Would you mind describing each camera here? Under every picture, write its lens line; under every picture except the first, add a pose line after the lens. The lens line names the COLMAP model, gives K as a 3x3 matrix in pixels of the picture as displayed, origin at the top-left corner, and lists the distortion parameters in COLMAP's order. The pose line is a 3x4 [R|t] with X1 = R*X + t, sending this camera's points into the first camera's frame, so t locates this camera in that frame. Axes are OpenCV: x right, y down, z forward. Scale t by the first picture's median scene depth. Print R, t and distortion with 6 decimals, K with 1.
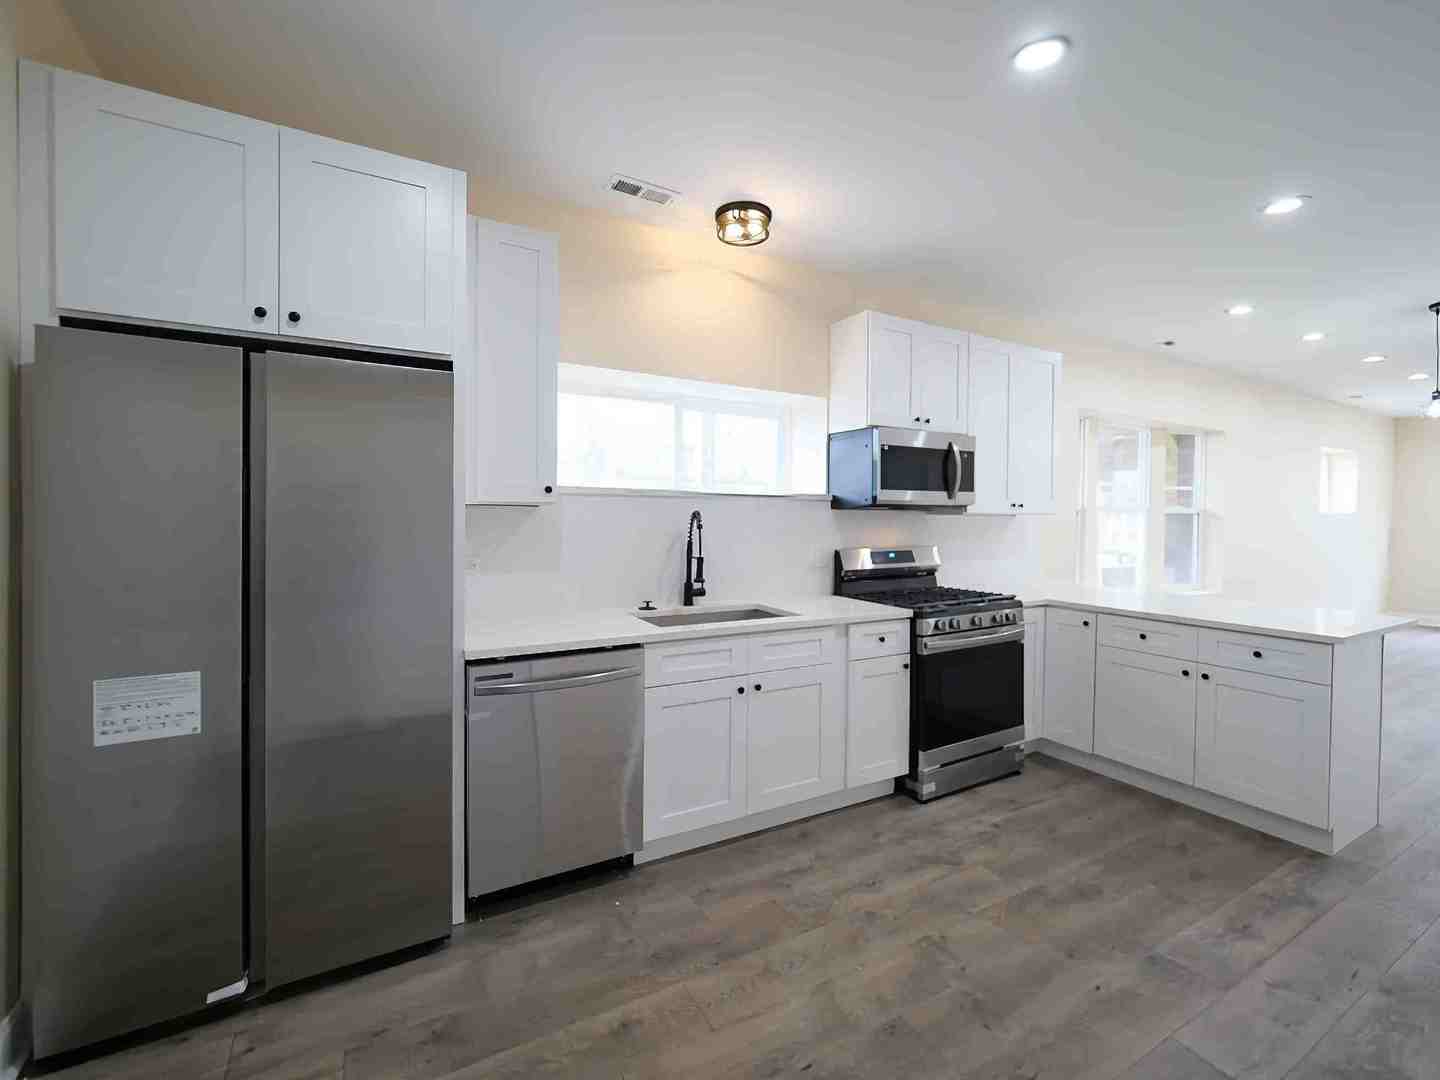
lens RADIAL K [[615.0, 0, 707.6], [0, 615.0, 521.8], [0, 0, 1]] dist [-0.008013, 0.000673]
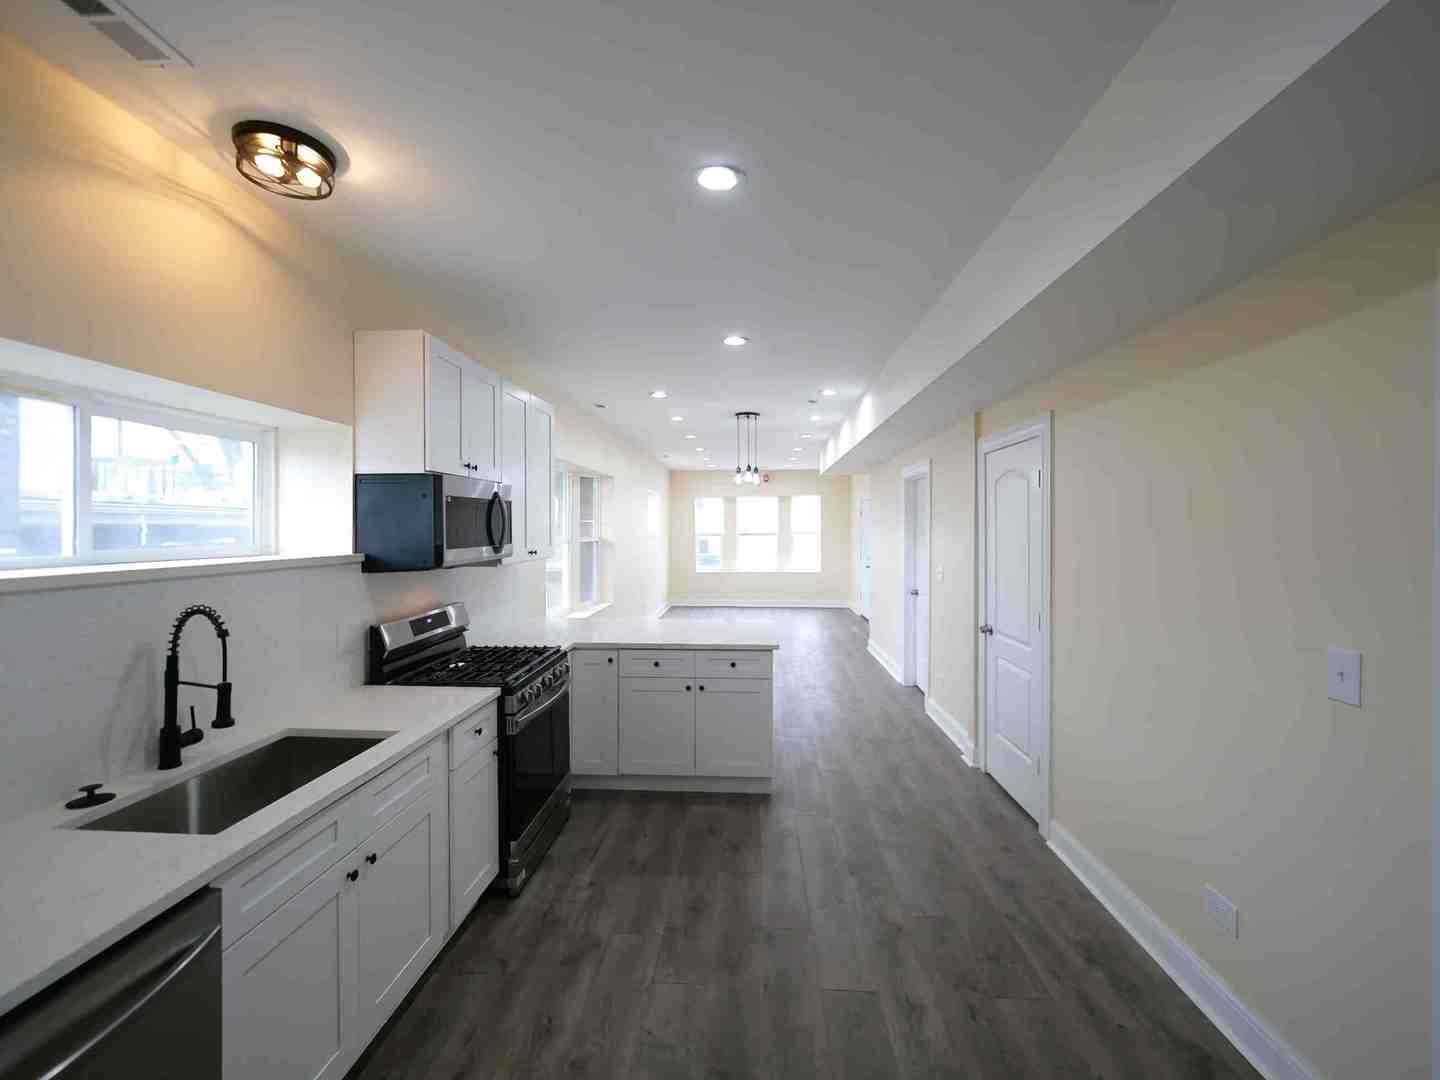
lens RADIAL K [[615.0, 0, 716.2], [0, 615.0, 530.2], [0, 0, 1]] dist [-0.008013, 0.000673]
pose [[0.534234, -0.016500, 0.845176, -0.246228], [0.017549, 0.999811, 0.008426, -0.085606], [-0.845155, 0.010331, 0.534422, 0.257798]]
